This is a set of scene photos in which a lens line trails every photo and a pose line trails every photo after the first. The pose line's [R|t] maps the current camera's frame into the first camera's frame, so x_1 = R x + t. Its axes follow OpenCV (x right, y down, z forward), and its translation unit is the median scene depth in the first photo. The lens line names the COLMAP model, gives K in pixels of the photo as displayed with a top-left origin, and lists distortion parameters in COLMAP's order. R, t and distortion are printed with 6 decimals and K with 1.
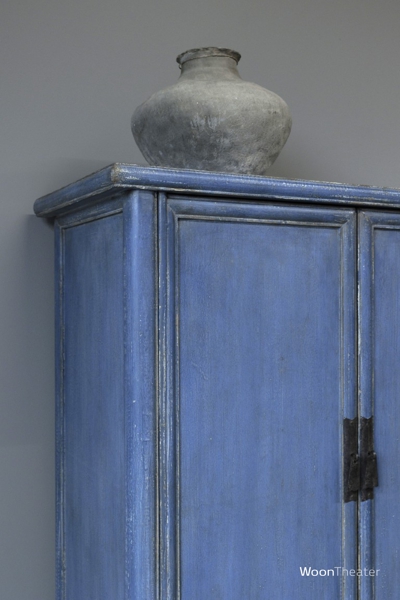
lens RADIAL K [[702.8, 0, 200.0], [0, 702.8, 300.0], [0, 0, 1]] dist [0.003785, 0.008951]
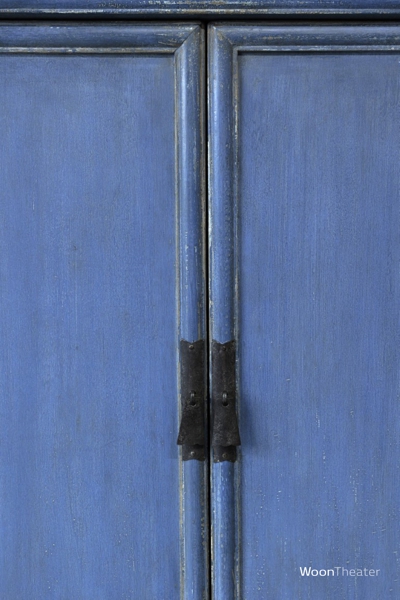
lens RADIAL K [[702.8, 0, 200.0], [0, 702.8, 300.0], [0, 0, 1]] dist [0.003785, 0.008951]
pose [[0.894264, 0.041406, -0.445620, 0.534230], [-0.002989, 0.996241, 0.086571, 0.071633], [0.447529, -0.076085, 0.891027, 0.408416]]
